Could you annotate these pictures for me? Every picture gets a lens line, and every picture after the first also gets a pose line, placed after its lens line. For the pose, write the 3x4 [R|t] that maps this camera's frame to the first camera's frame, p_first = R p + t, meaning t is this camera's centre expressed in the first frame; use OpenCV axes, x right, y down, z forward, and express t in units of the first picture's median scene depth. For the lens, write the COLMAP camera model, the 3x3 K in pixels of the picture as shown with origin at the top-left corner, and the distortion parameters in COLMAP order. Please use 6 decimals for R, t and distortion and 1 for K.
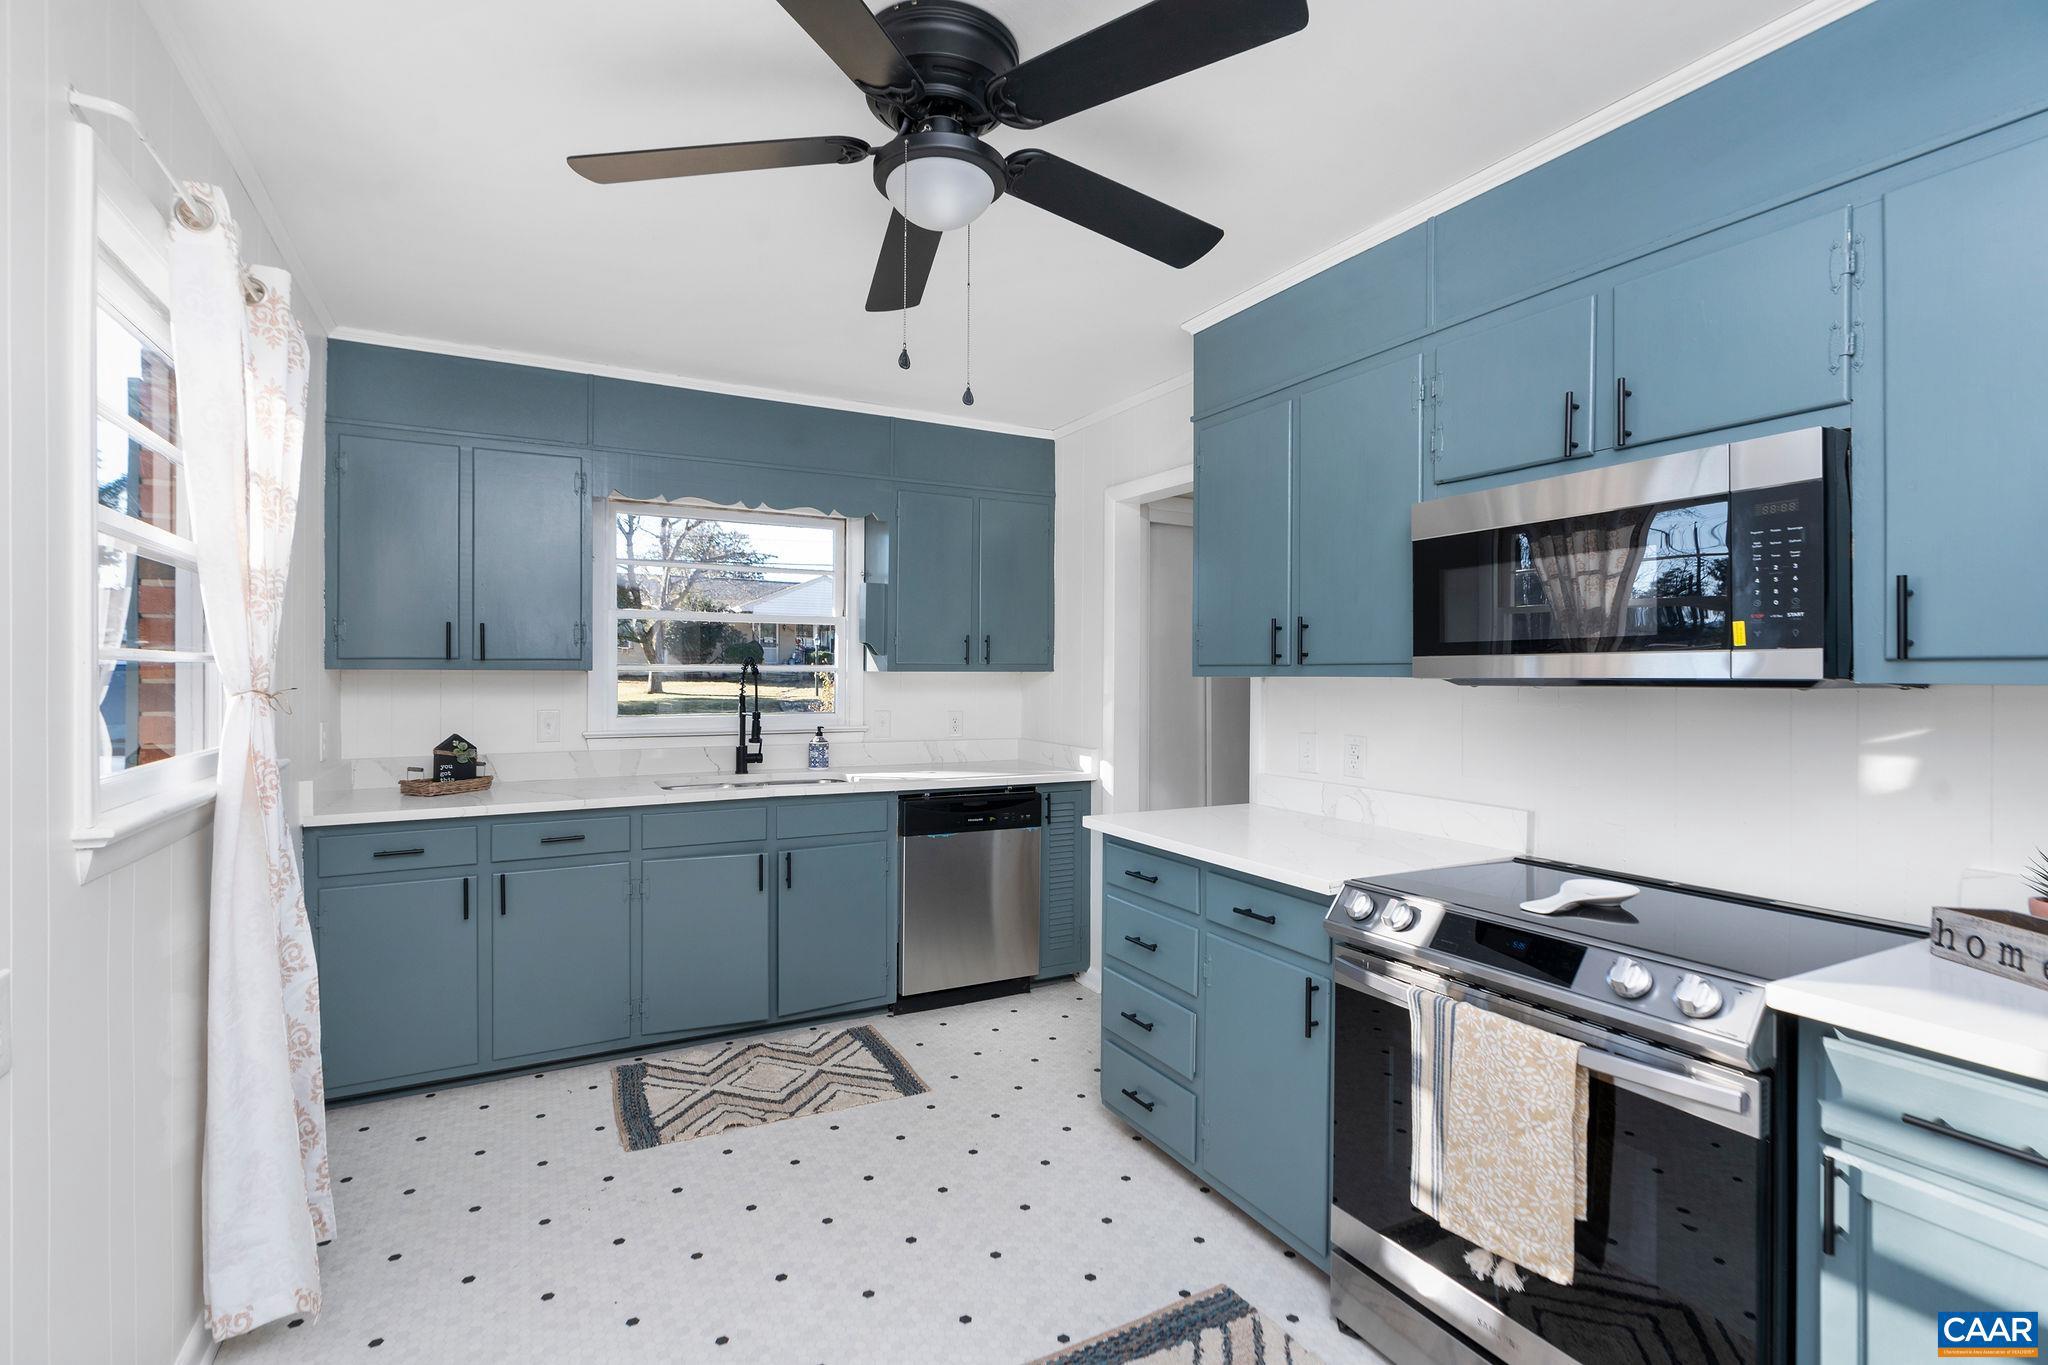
lens RADIAL K [[932.2, 0, 1022.7], [0, 932.2, 662.7], [0, 0, 1]] dist [-0.009881, 0.001680]
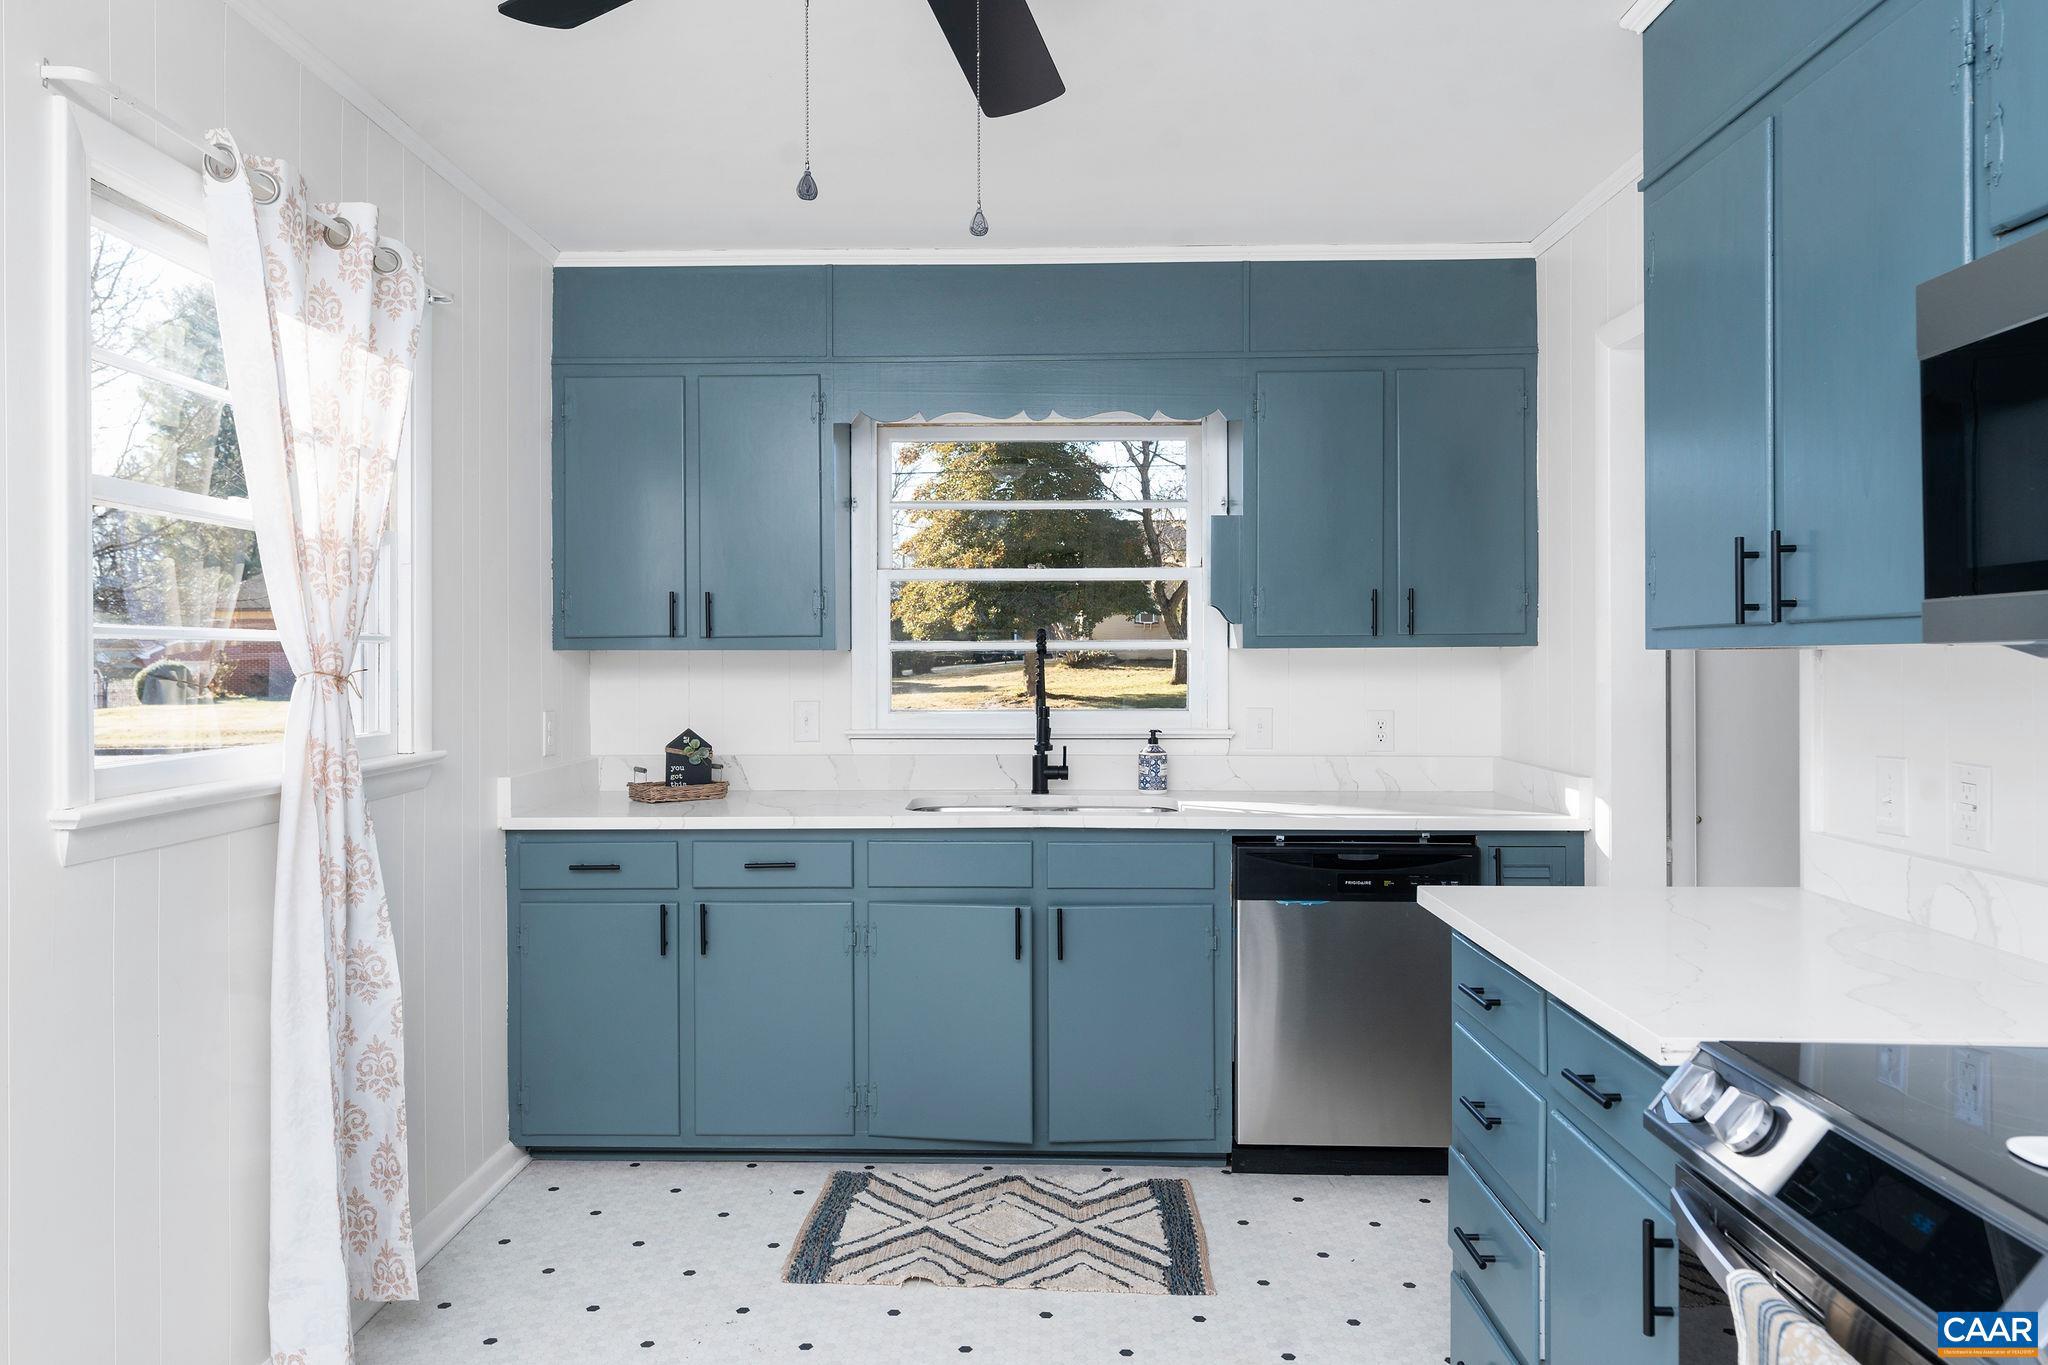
lens RADIAL K [[1380.0, 0, 1034.7], [0, 1380.0, 636.8], [0, 0, 1]] dist [-0.001665, 0.005366]
pose [[0.865309, -0.014195, -0.501038, 0.268812], [0.012632, 0.999899, -0.006511, 0.007874], [0.501080, -0.000695, 0.865401, 0.105205]]
